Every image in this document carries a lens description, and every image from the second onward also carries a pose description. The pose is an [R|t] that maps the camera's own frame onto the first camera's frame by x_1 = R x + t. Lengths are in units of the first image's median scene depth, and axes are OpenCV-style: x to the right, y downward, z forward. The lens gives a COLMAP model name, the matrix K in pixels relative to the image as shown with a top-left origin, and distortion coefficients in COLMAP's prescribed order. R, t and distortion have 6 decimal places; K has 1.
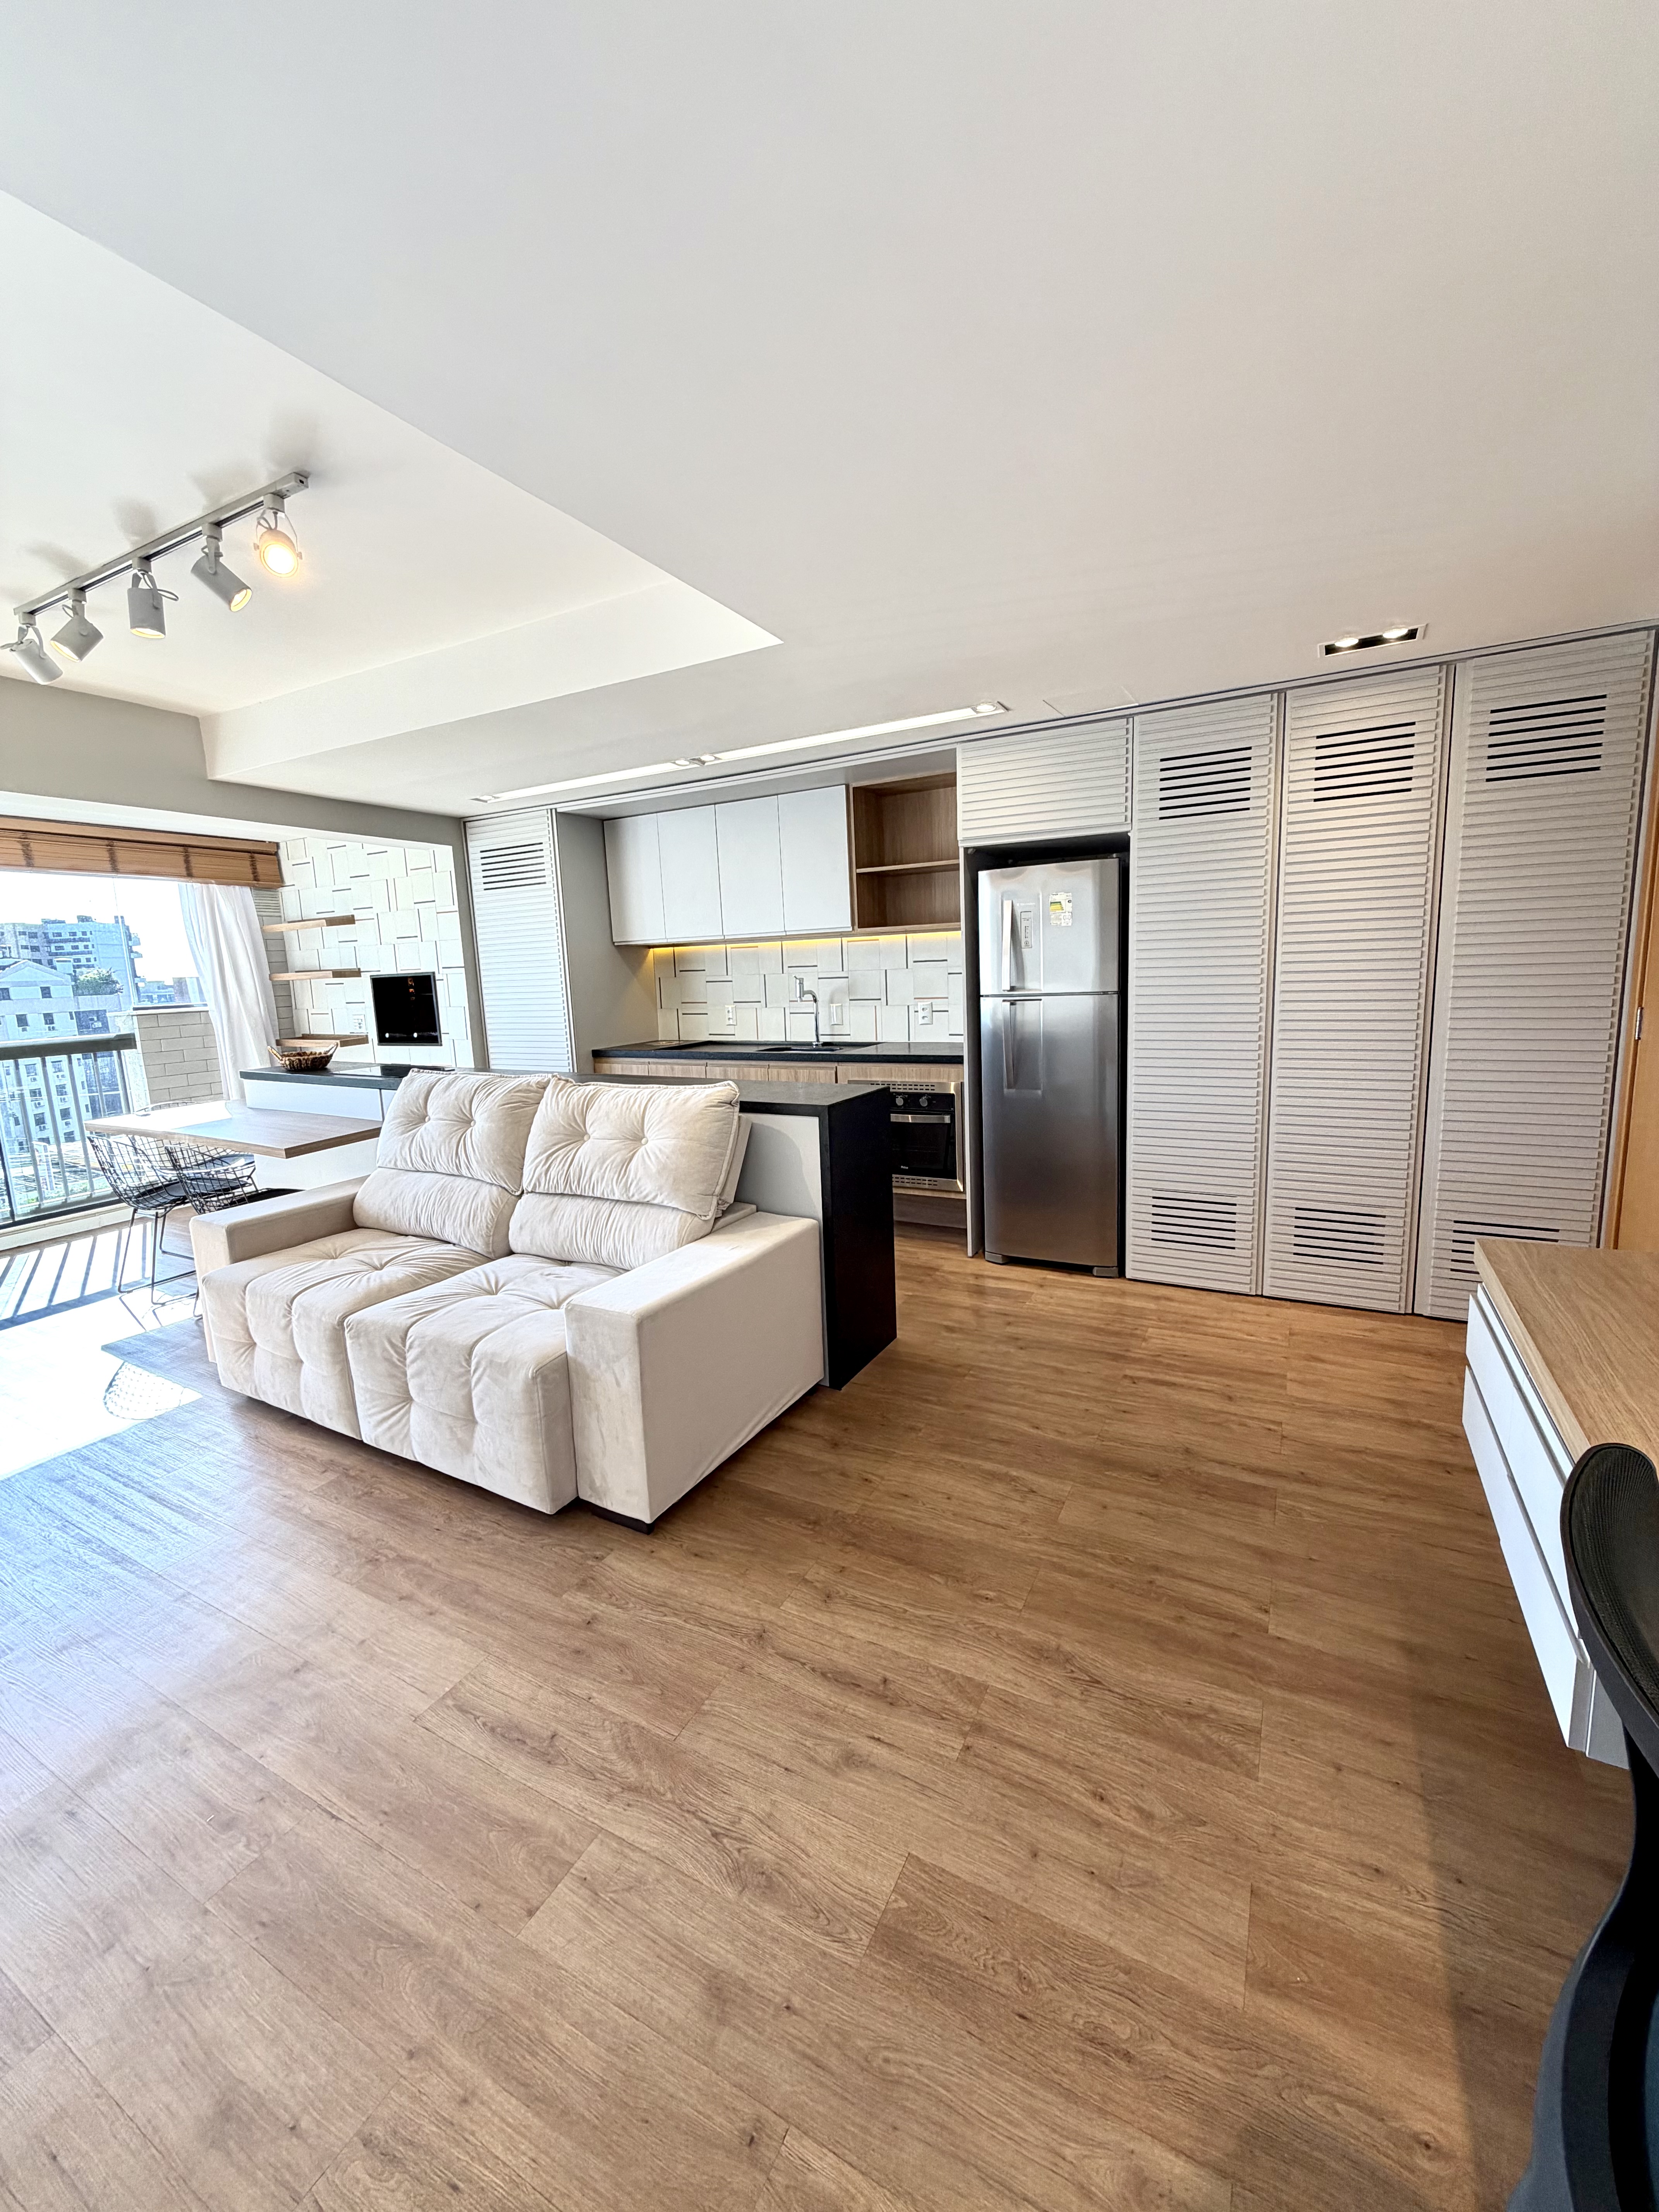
lens RADIAL K [[880.3, 0, 832.1], [0, 880.3, 1099.8], [0, 0, 1]] dist [-0.000951, 0.000293]
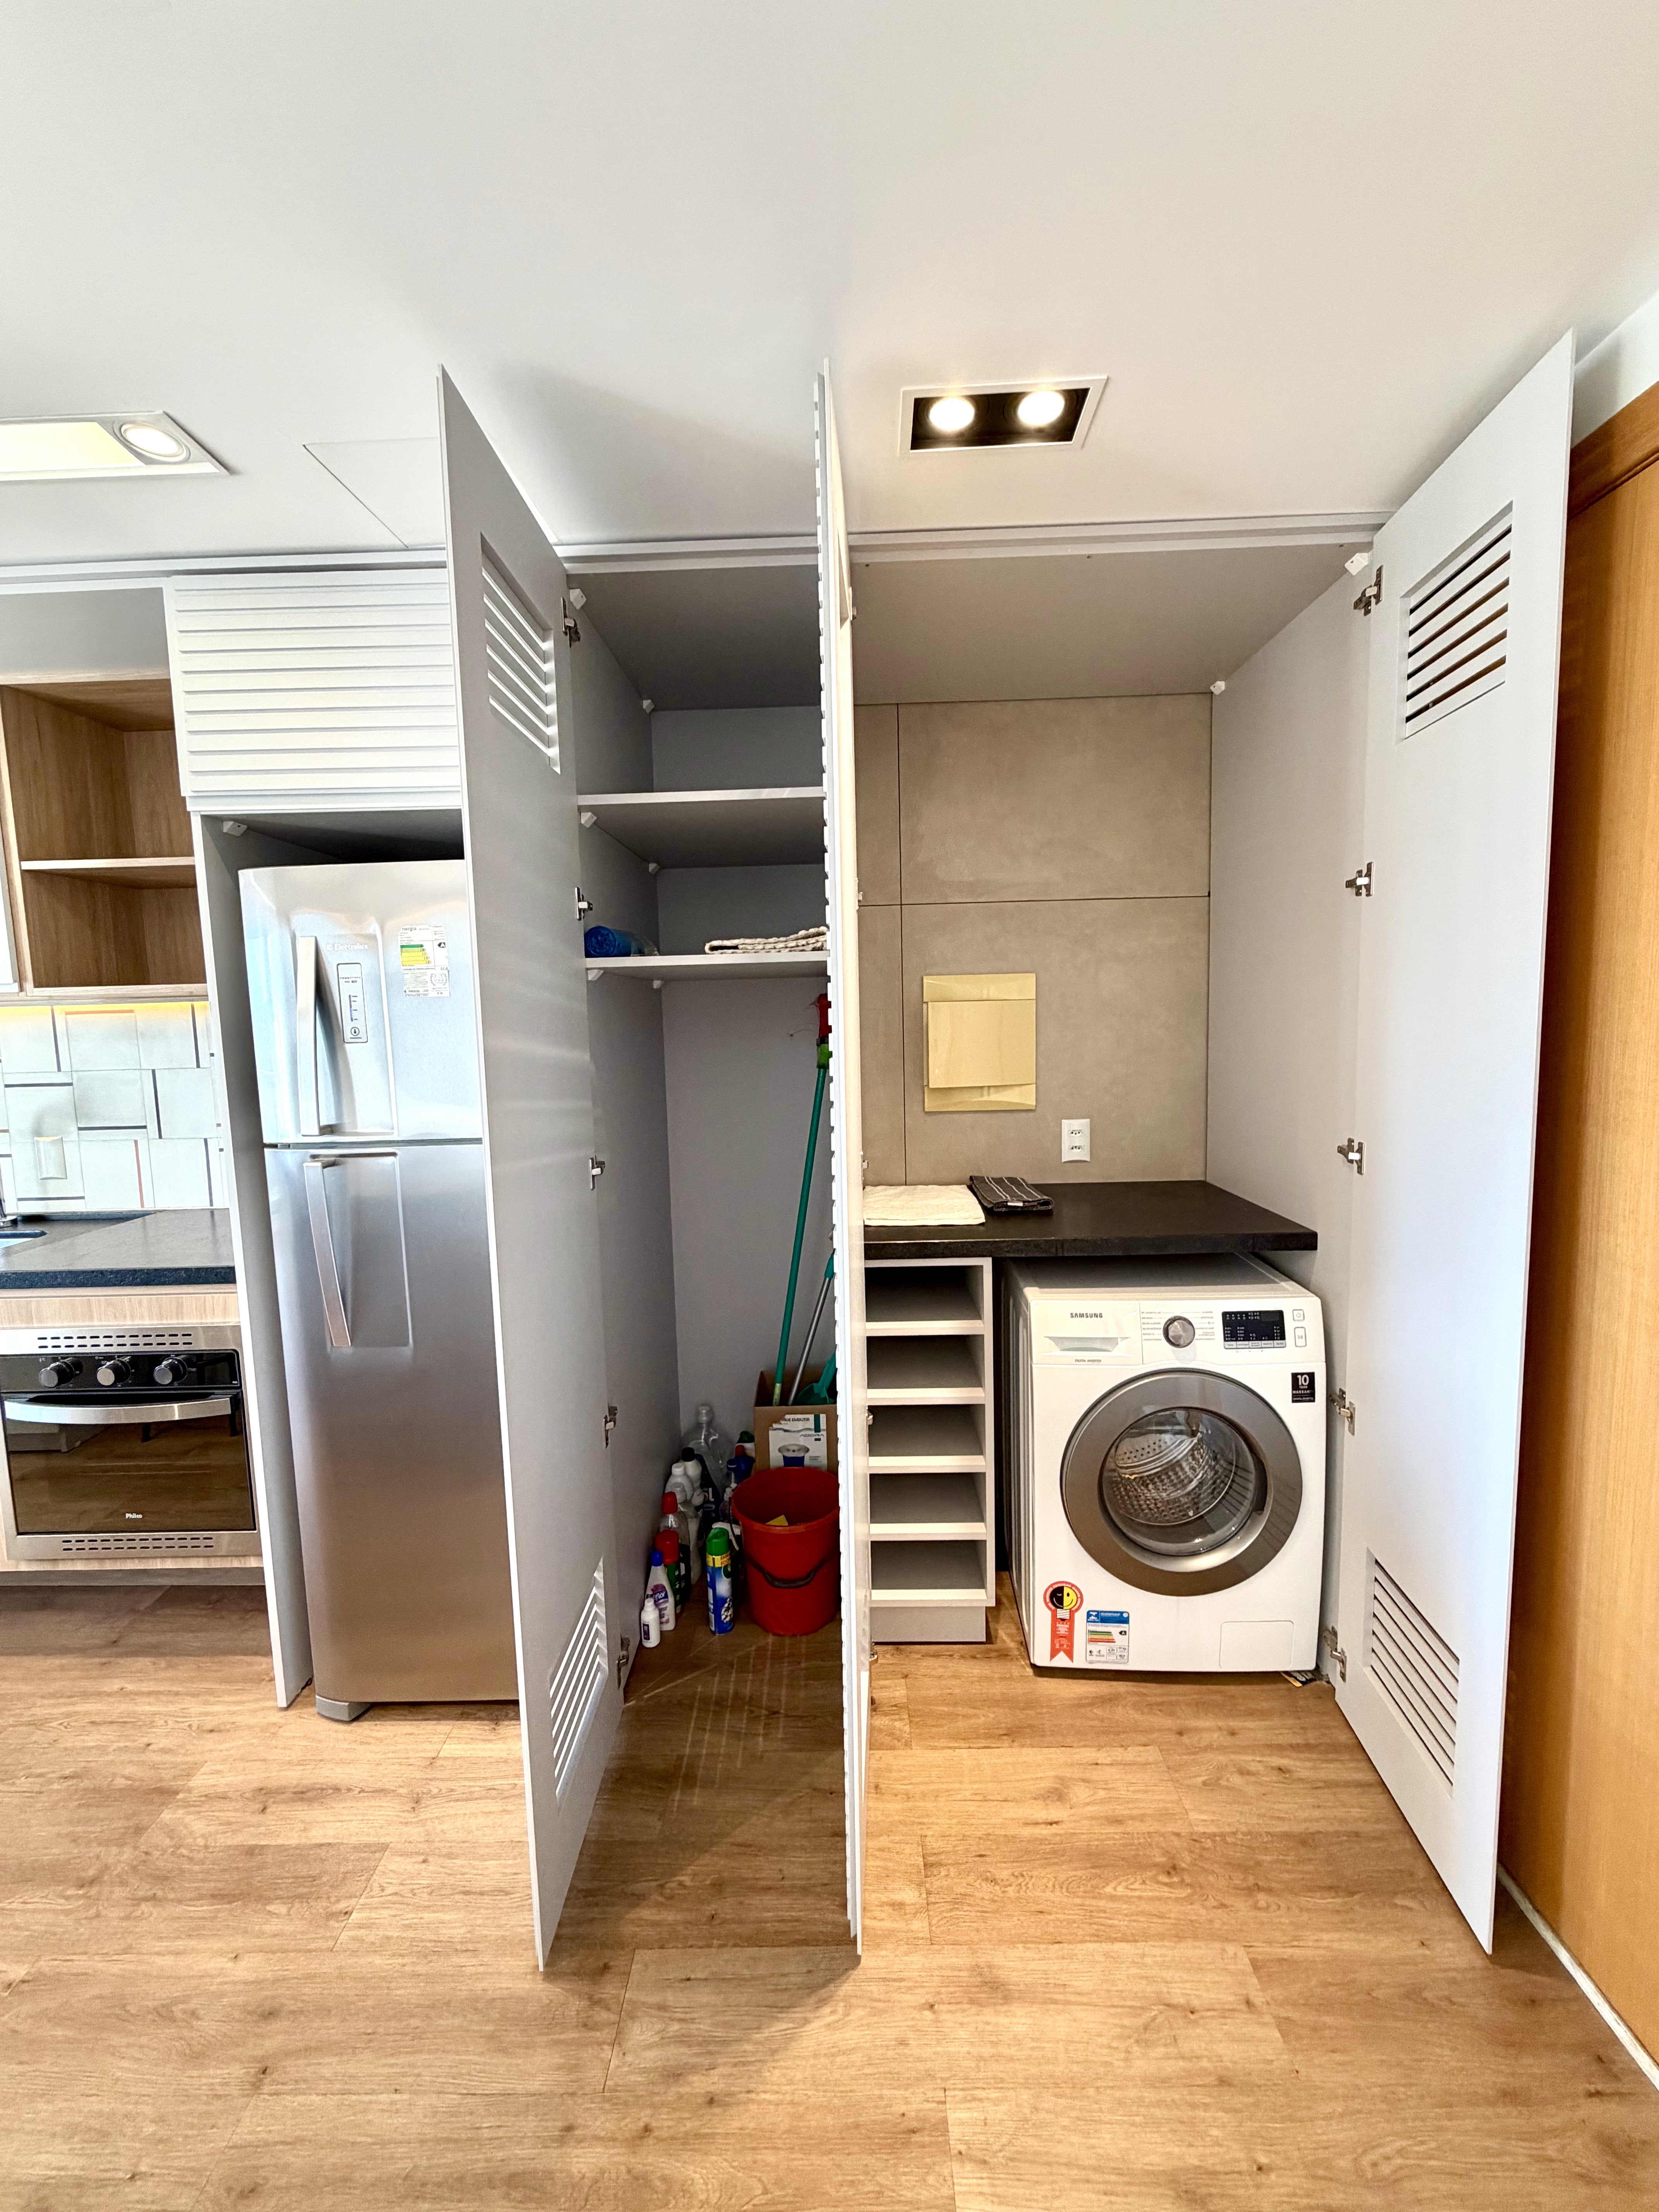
lens RADIAL K [[880.3, 0, 832.1], [0, 880.3, 1099.8], [0, 0, 1]] dist [-0.000951, 0.000293]
pose [[0.888543, -0.027134, 0.457990, 0.301629], [0.060117, 0.996529, -0.057591, -0.133366], [-0.454838, 0.078705, 0.887090, 0.636810]]
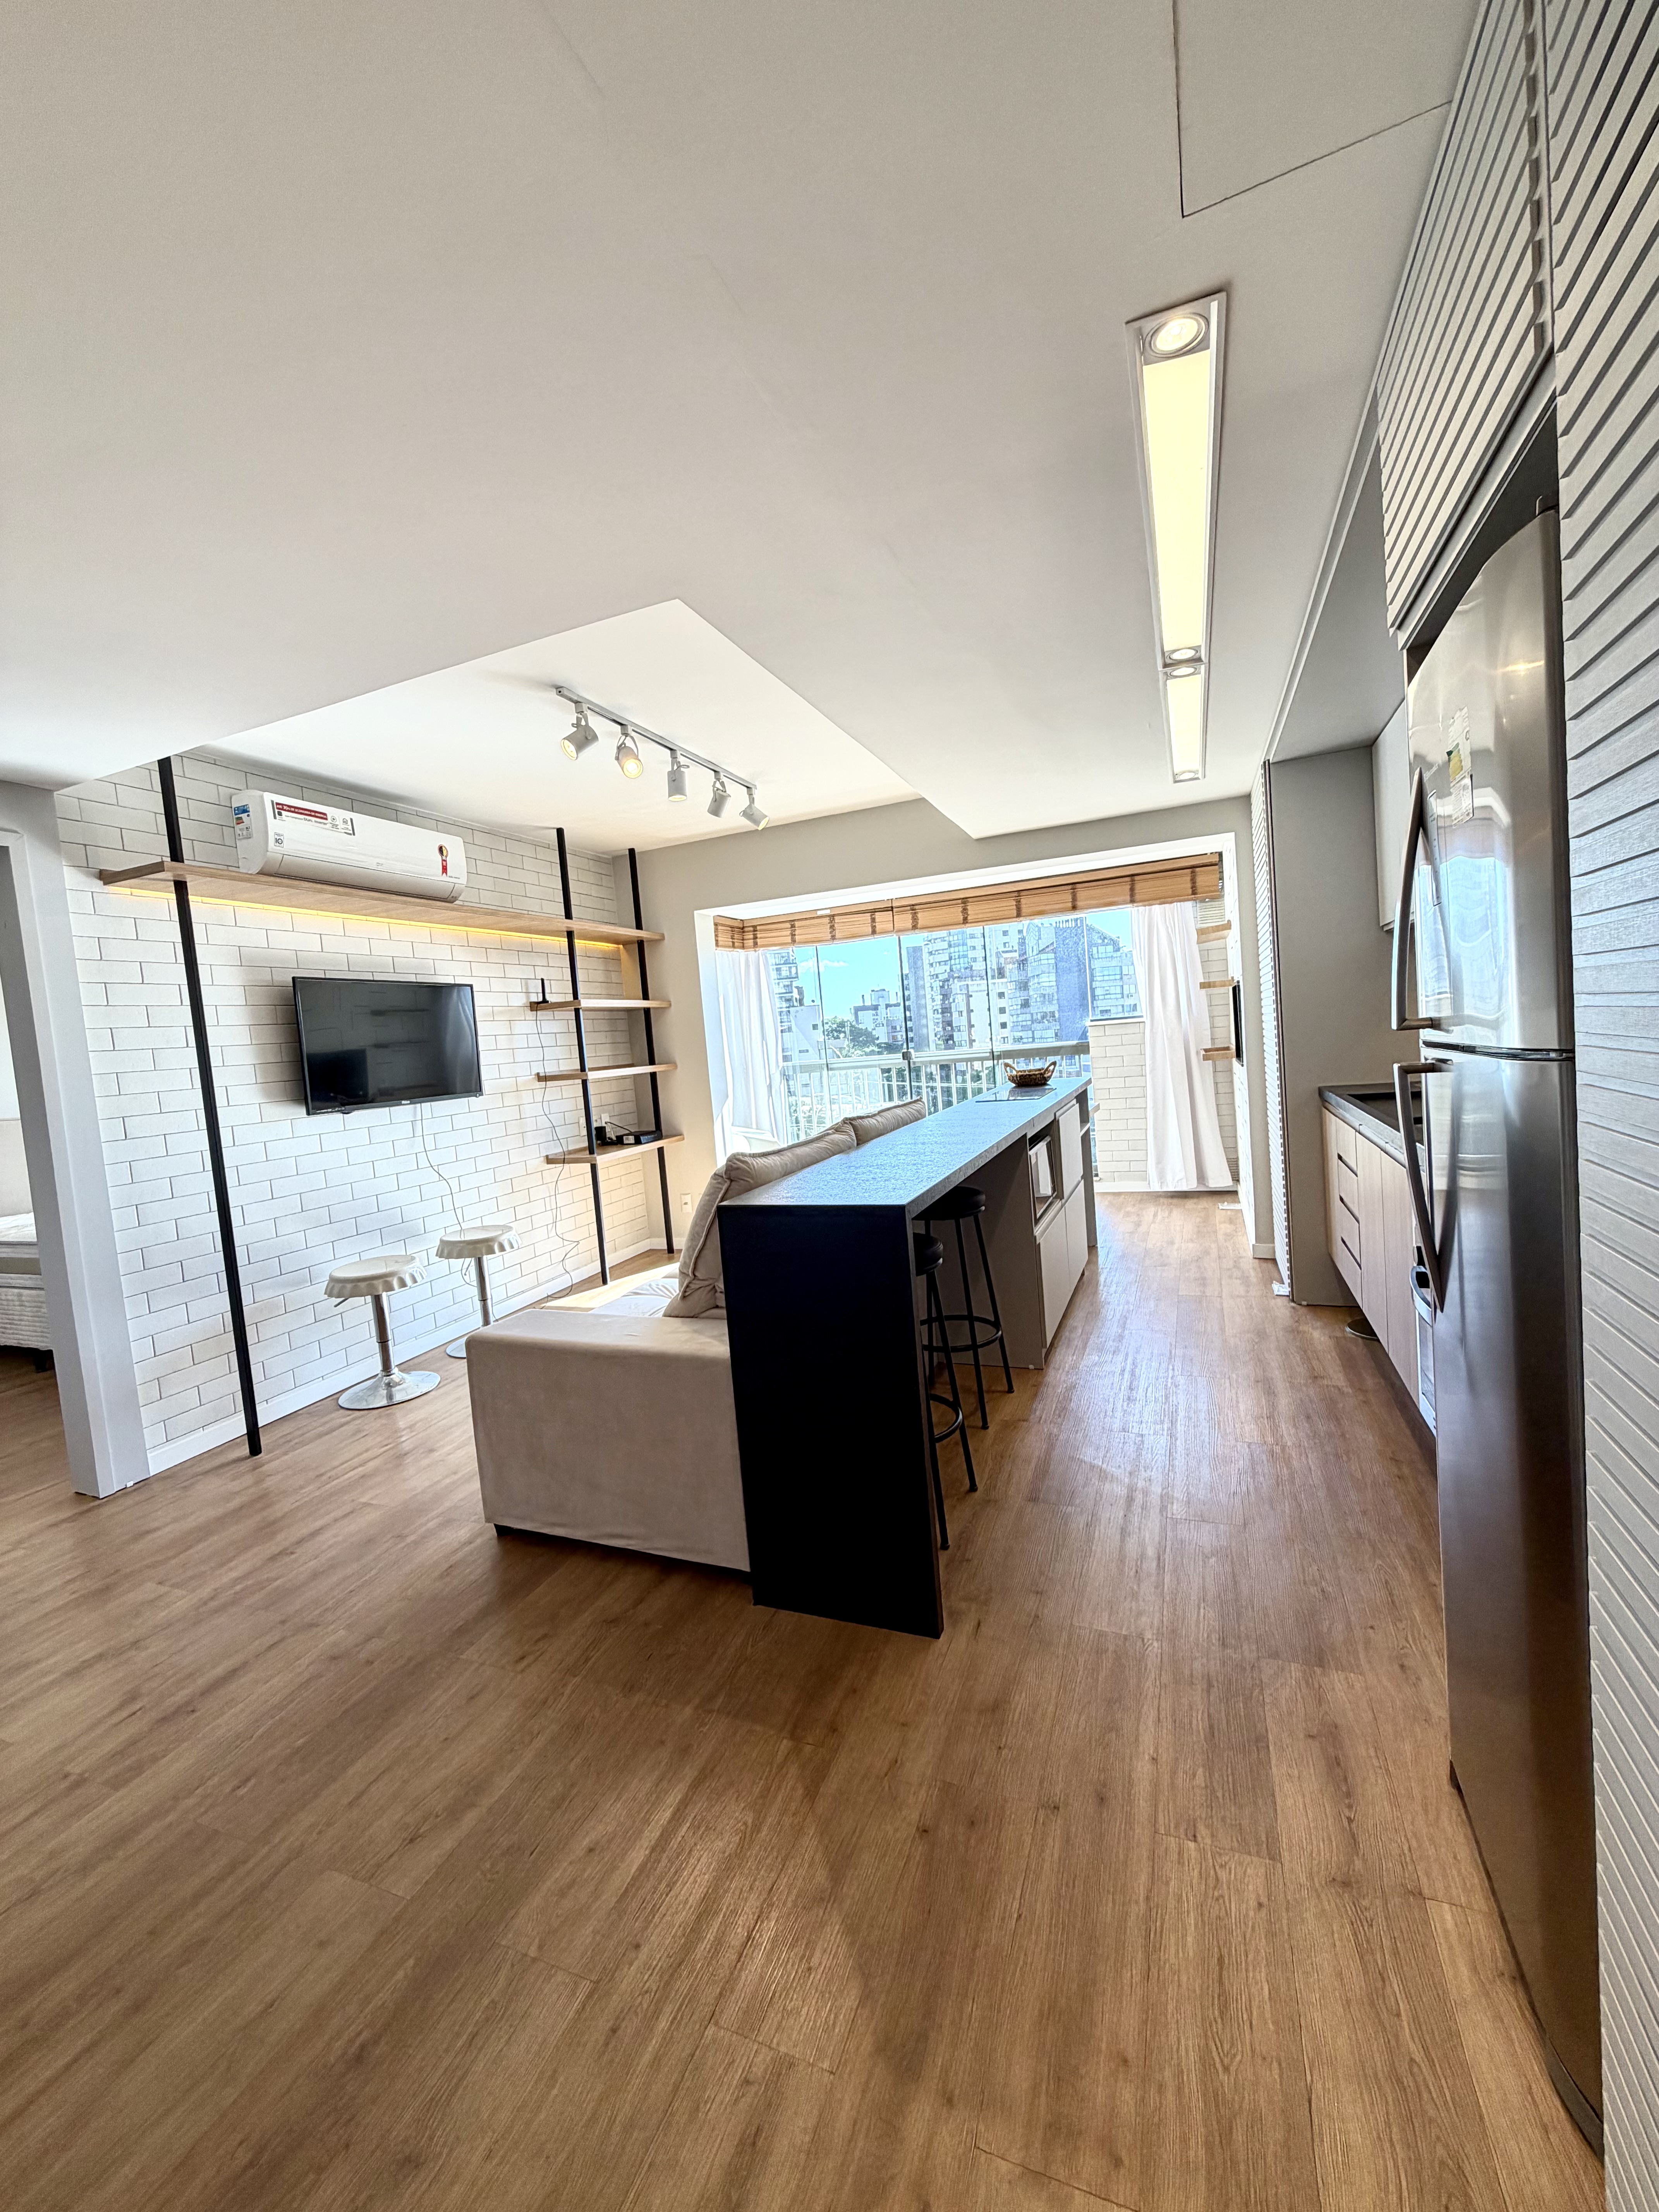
lens RADIAL K [[880.3, 0, 832.1], [0, 880.3, 1099.8], [0, 0, 1]] dist [-0.000951, 0.000293]
pose [[0.112944, 0.097450, -0.988811, 0.695113], [-0.073167, 0.993293, 0.089535, -0.147282], [0.990904, 0.062236, 0.119317, 0.970652]]
